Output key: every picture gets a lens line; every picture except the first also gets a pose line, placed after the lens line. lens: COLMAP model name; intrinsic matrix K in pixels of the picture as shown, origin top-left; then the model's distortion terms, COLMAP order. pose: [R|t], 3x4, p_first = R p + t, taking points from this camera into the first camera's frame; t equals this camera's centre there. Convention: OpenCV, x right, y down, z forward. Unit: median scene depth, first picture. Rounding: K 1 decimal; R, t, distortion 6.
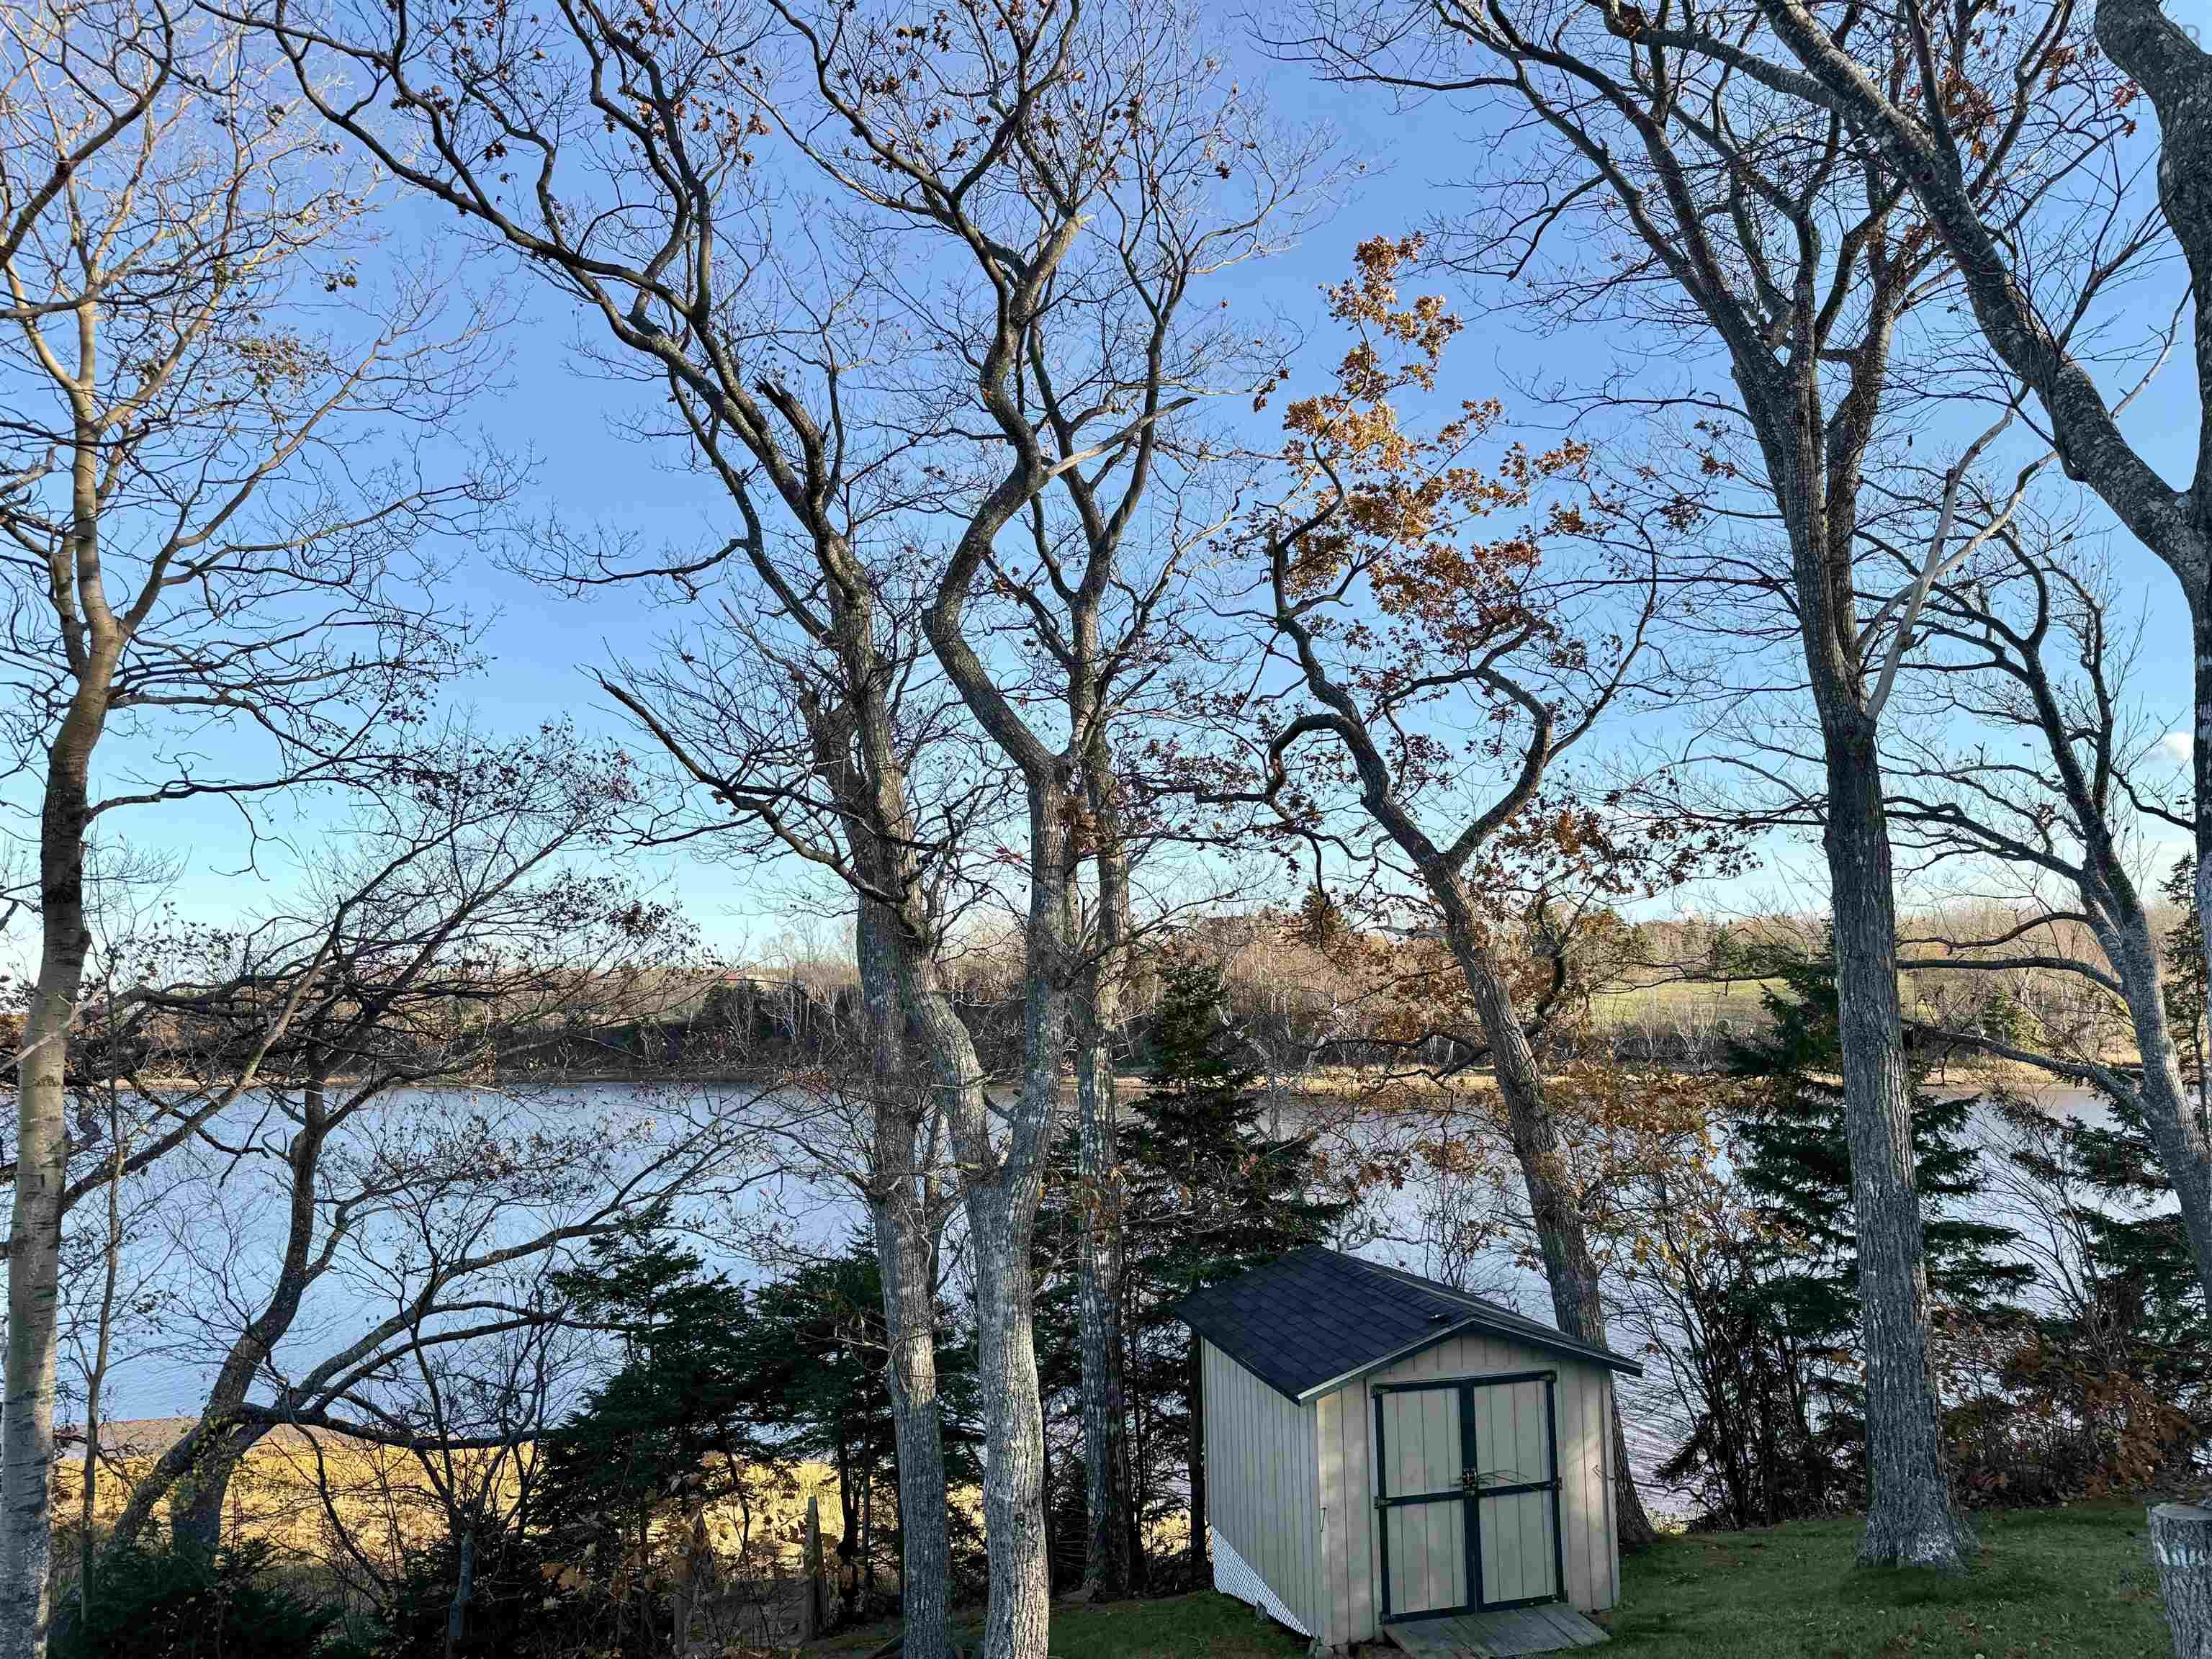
lens RADIAL K [[1548.4, 0, 1115.6], [0, 1548.4, 905.4], [0, 0, 1]] dist [0.093748, -0.155736]
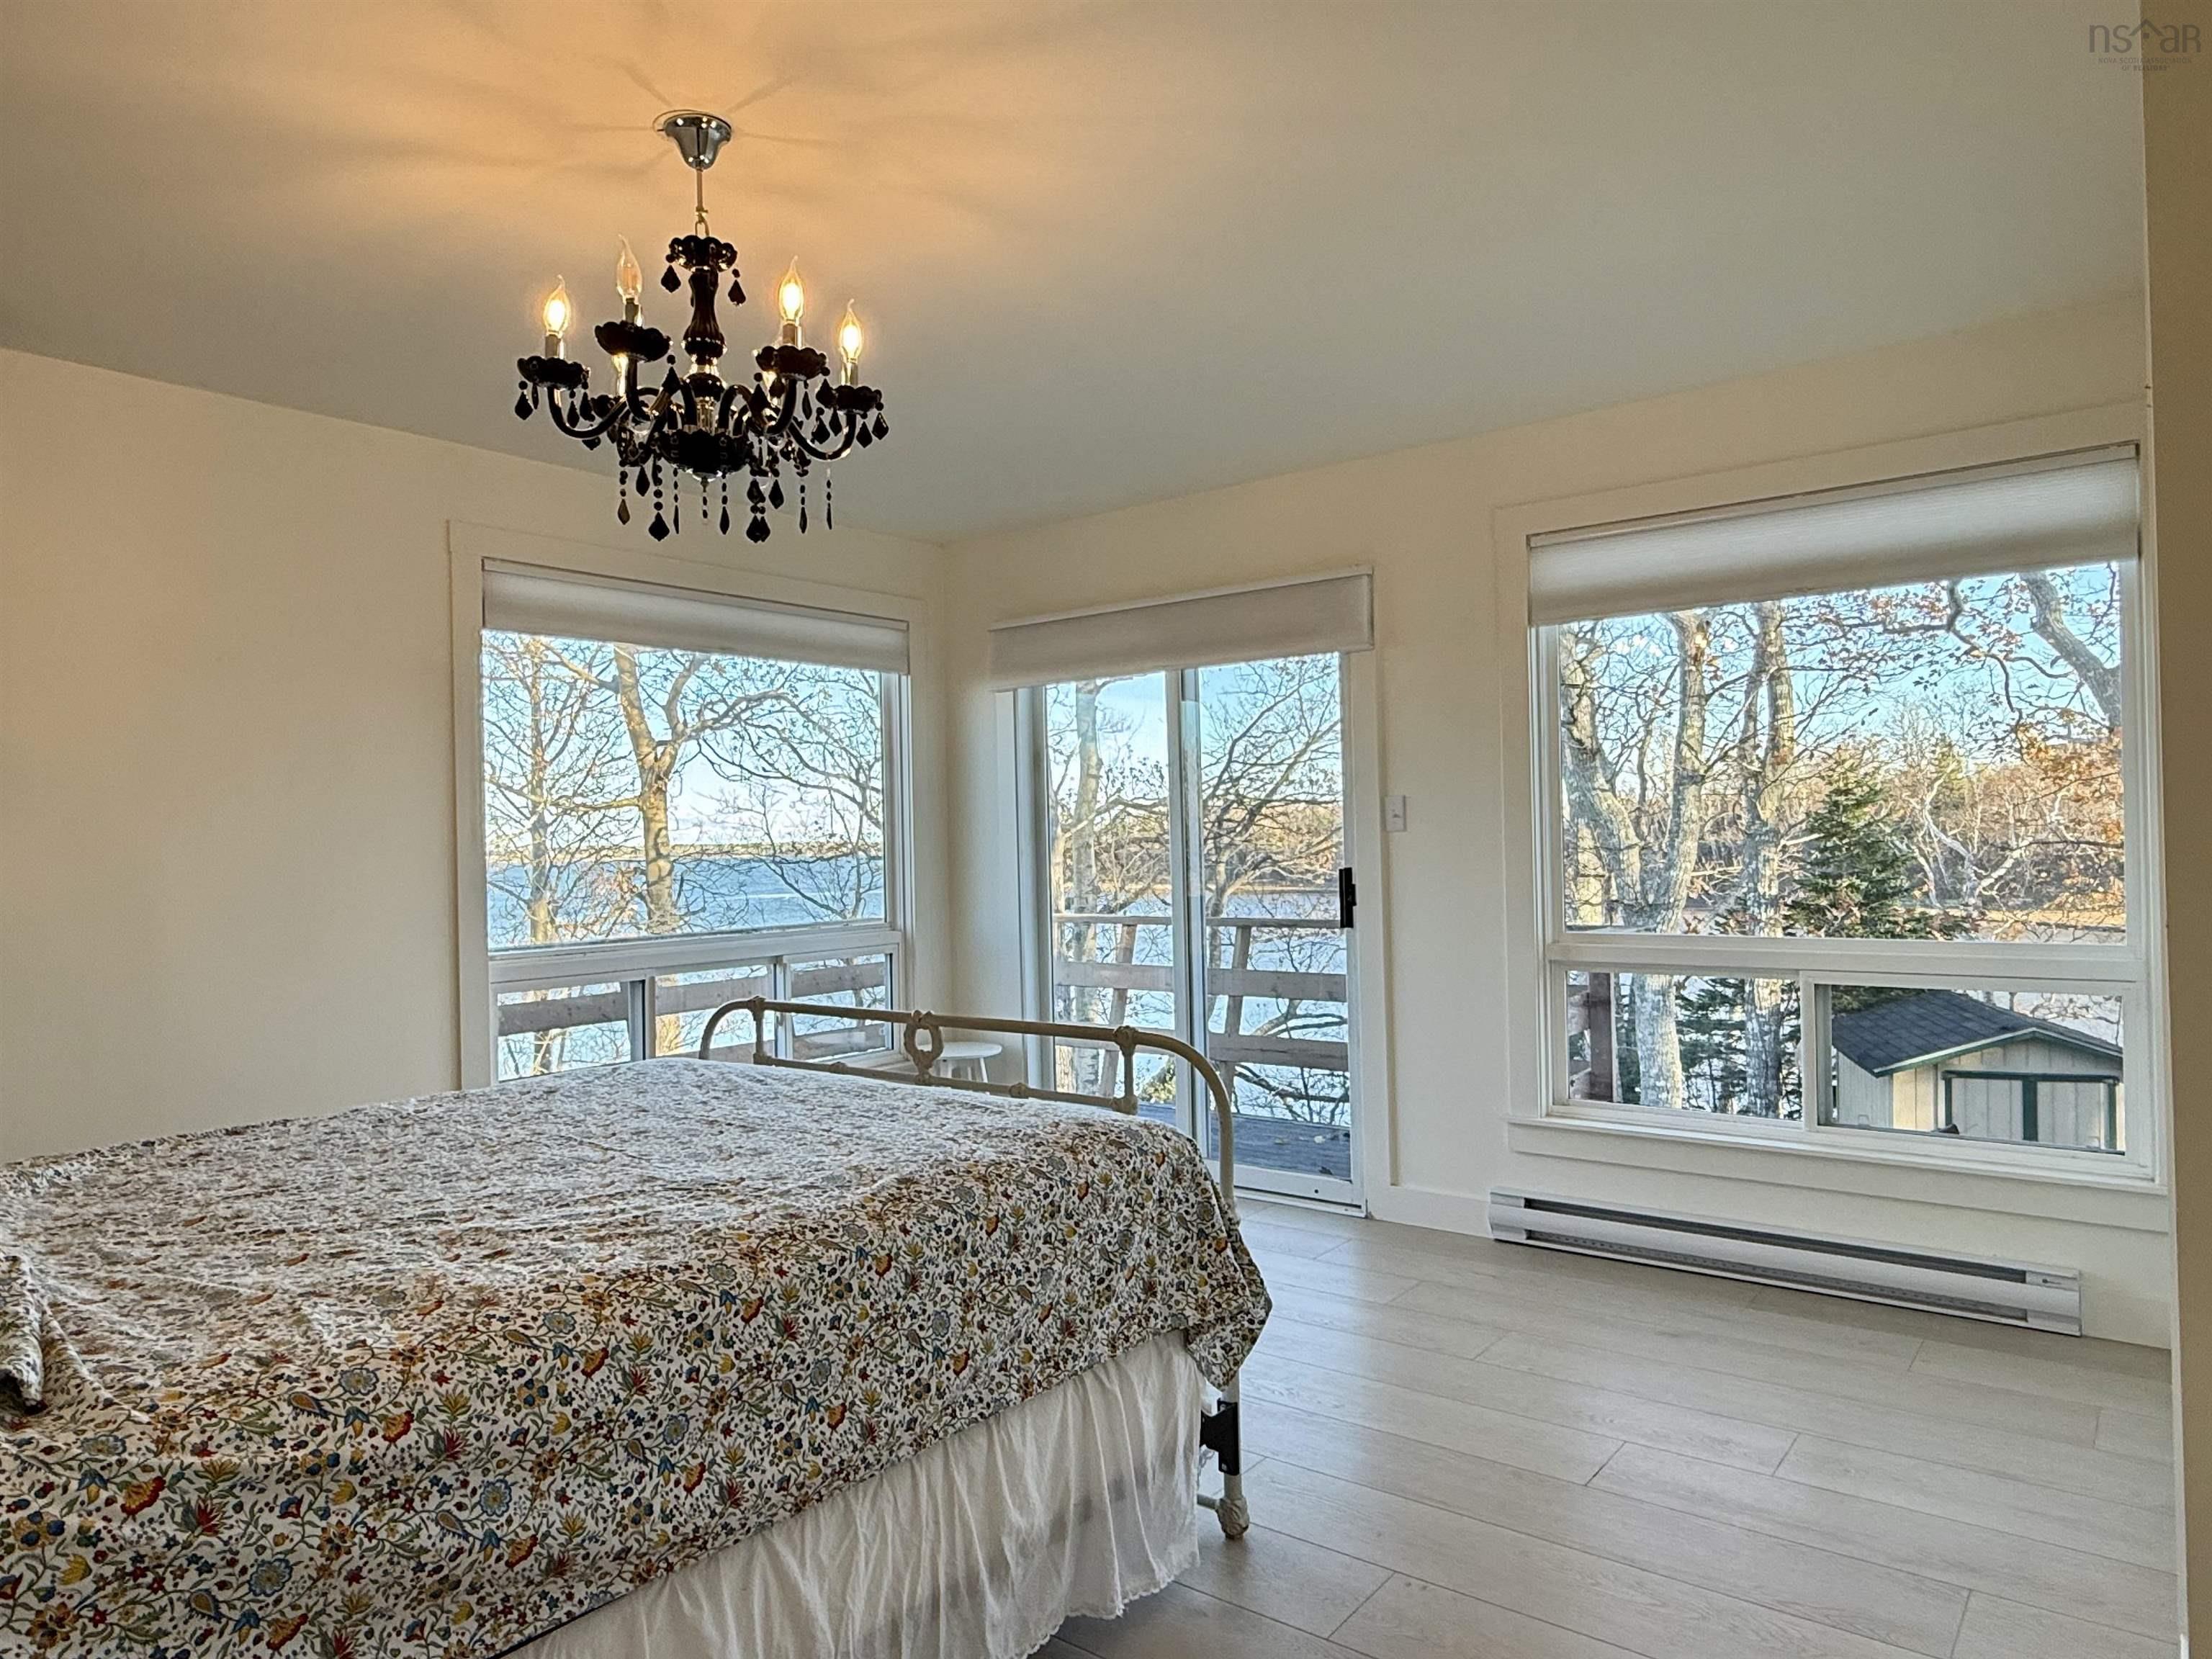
lens RADIAL K [[1425.2, 0, 1106.0], [0, 1425.2, 829.5], [0, 0, 1]] dist [0.072392, 0.000033]
pose [[0.860435, 0.007196, -0.509509, 0.114712], [0.024255, 0.998189, 0.055057, 0.005677], [0.508982, -0.059731, 0.858702, -0.280816]]
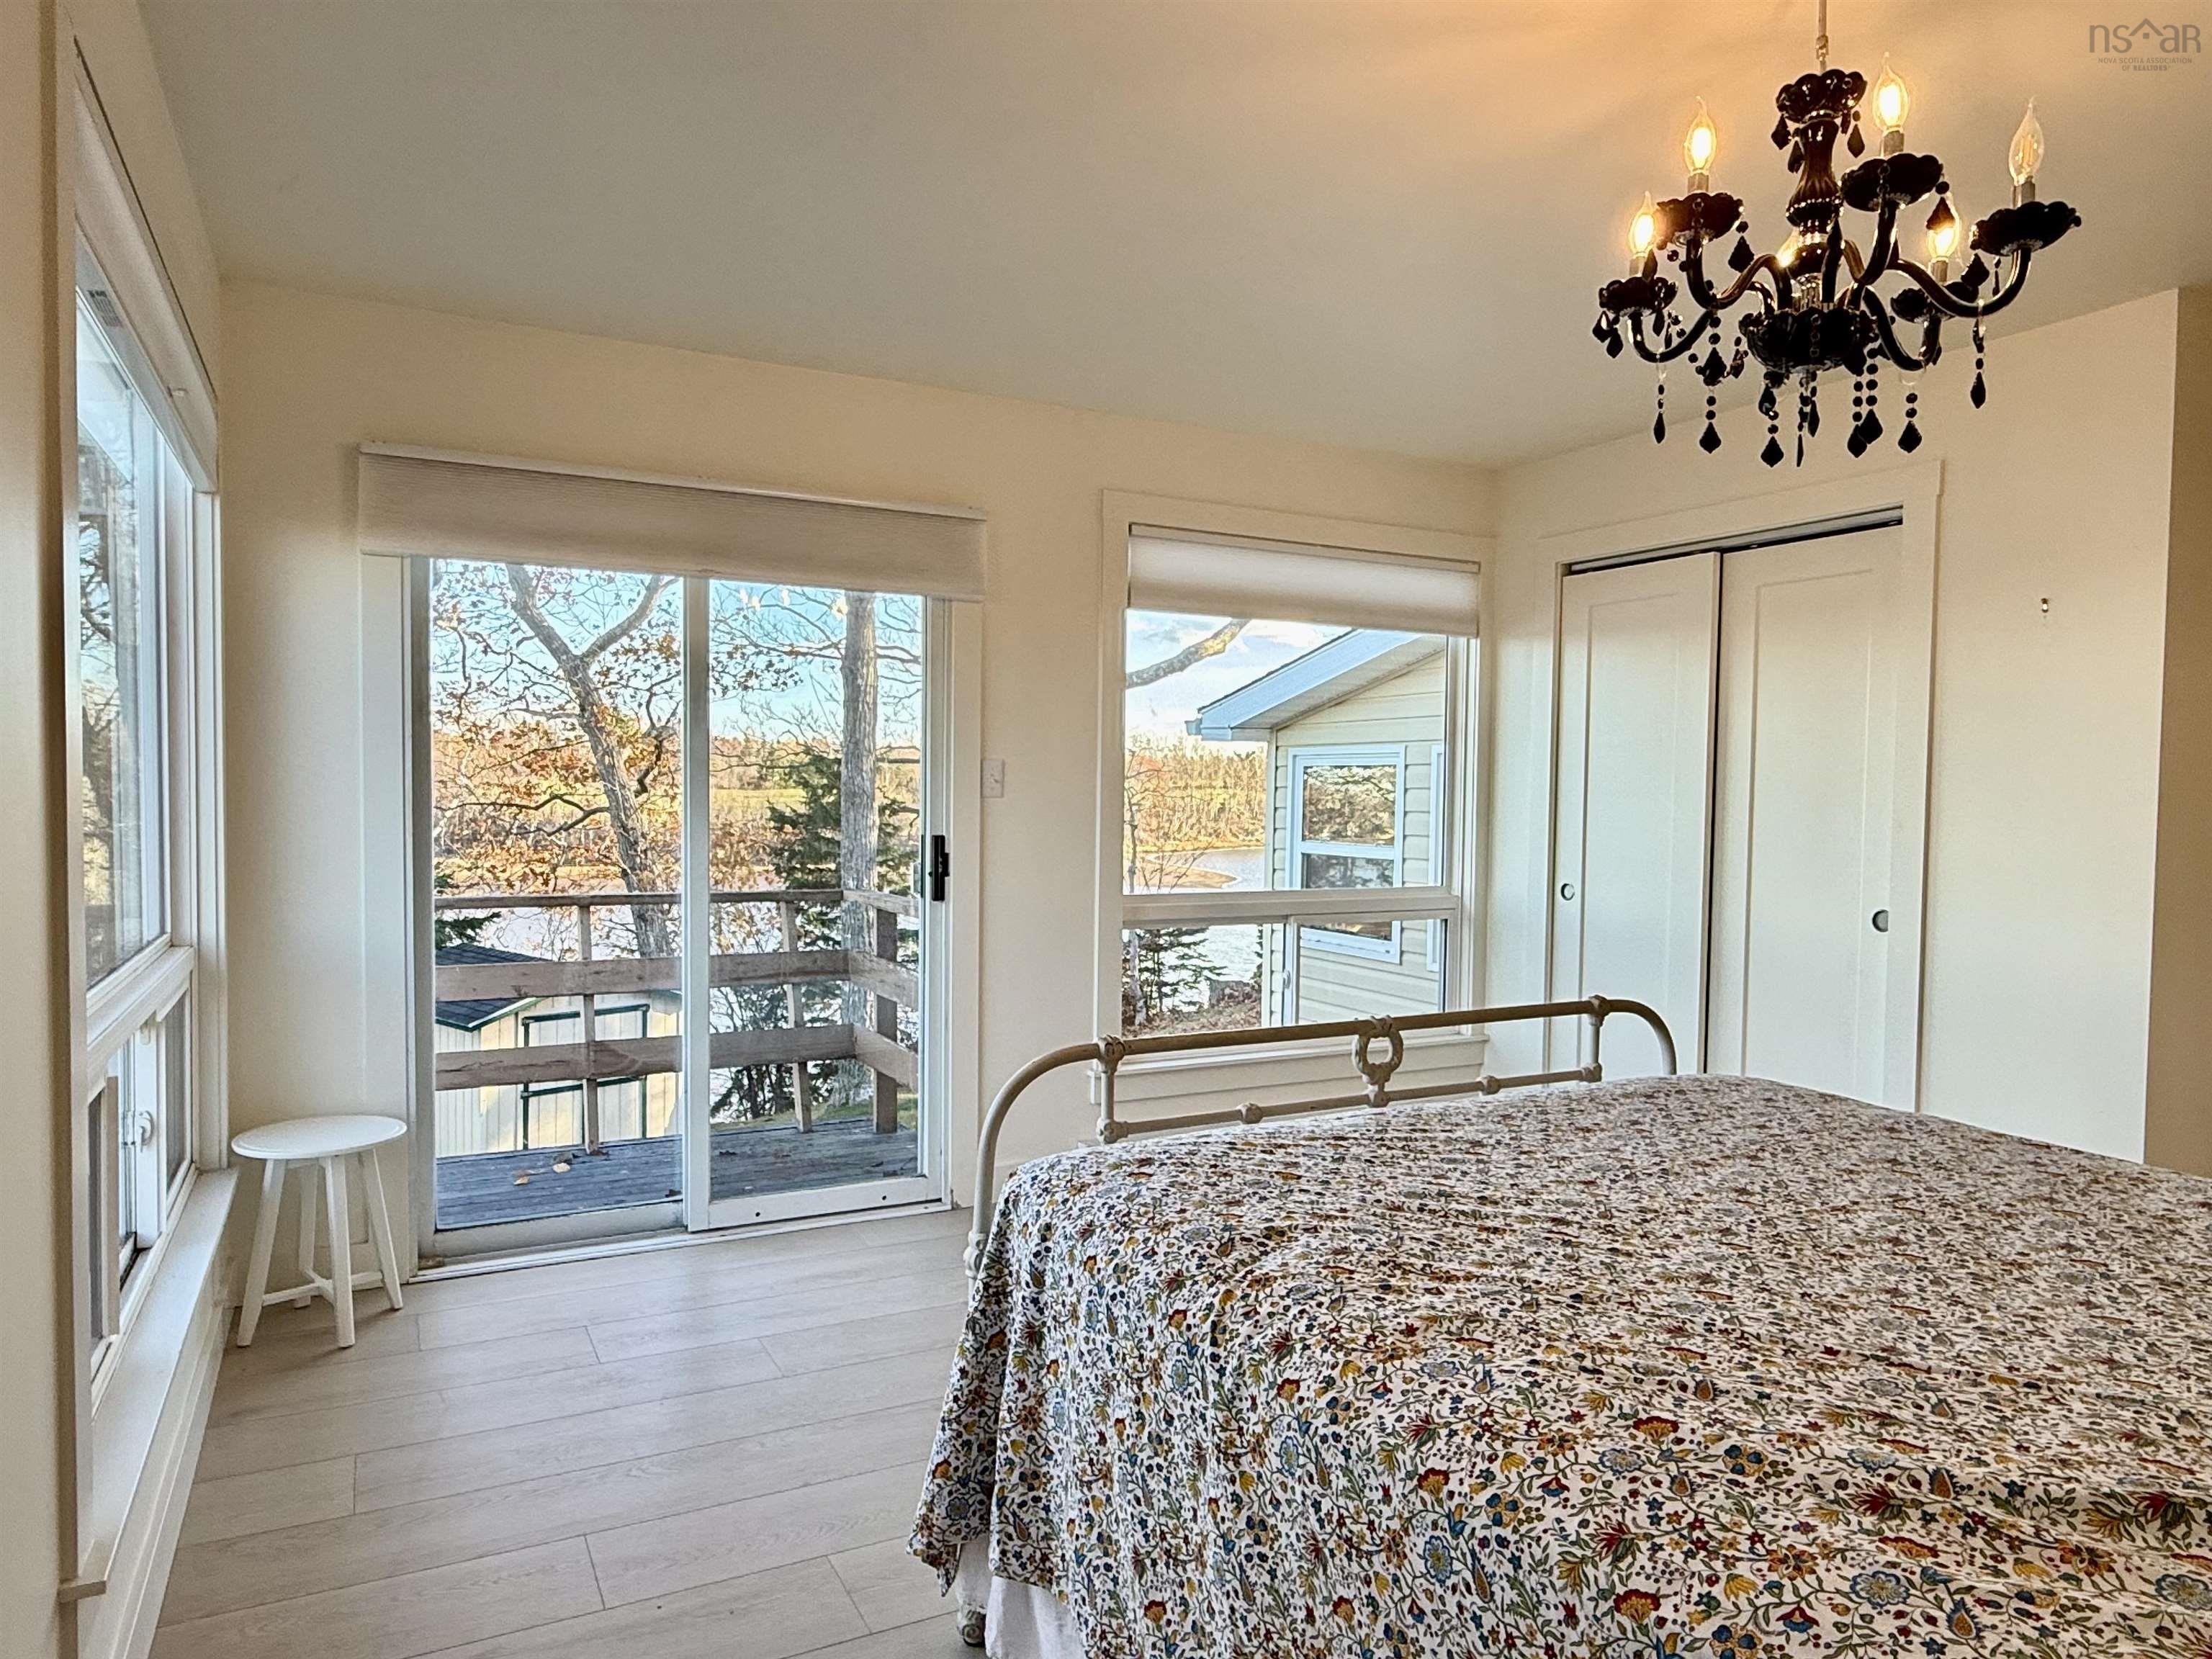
lens RADIAL K [[1434.2, 0, 1158.6], [0, 1434.2, 822.4], [0, 0, 1]] dist [-0.021599, 0.000066]
pose [[0.804697, 0.030767, 0.592887, -0.093884], [-0.073829, 0.996090, 0.048513, 0.011765], [-0.589077, -0.082810, 0.803823, -0.246804]]
